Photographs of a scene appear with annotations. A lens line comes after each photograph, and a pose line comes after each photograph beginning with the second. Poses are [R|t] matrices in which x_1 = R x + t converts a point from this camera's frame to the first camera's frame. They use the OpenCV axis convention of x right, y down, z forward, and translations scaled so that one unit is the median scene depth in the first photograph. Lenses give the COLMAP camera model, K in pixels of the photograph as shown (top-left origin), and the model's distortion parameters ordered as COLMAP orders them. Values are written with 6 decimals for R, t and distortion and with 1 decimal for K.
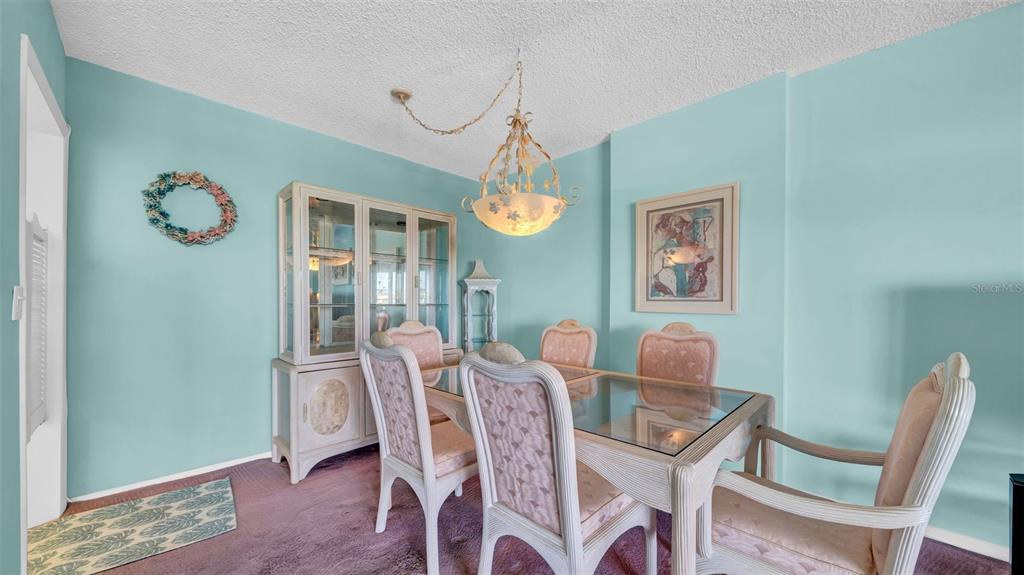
lens RADIAL K [[363.3, 0, 513.5], [0, 363.3, 297.4], [0, 0, 1]] dist [-0.000559, -0.000041]
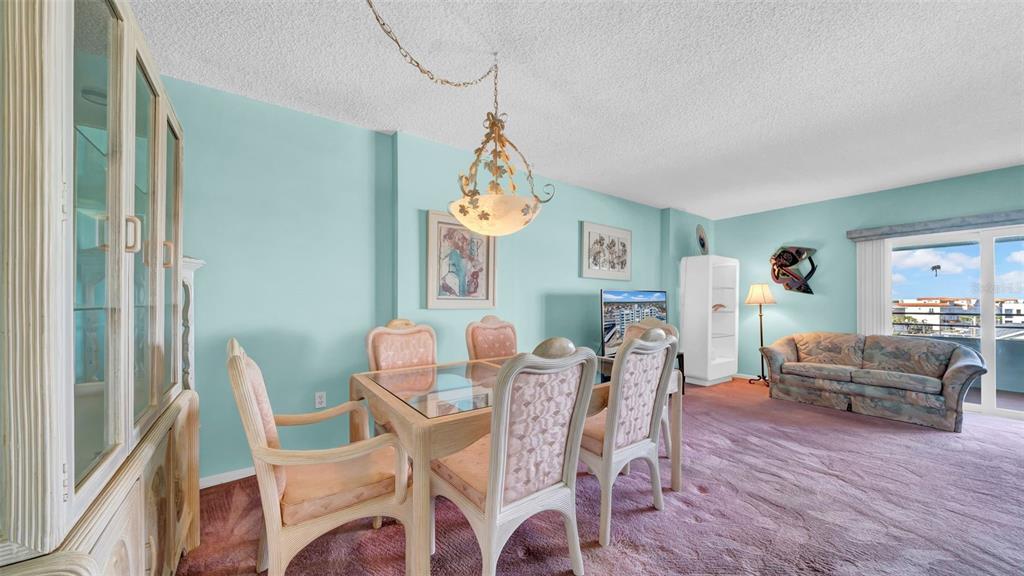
lens RADIAL K [[363.3, 0, 513.6], [0, 363.3, 297.1], [0, 0, 1]] dist [-0.000559, -0.000041]
pose [[0.173234, 0.002293, 0.984878, -0.796611], [-0.018591, 0.999827, 0.000942, -0.003139], [-0.984705, -0.018473, 0.173247, 0.615246]]
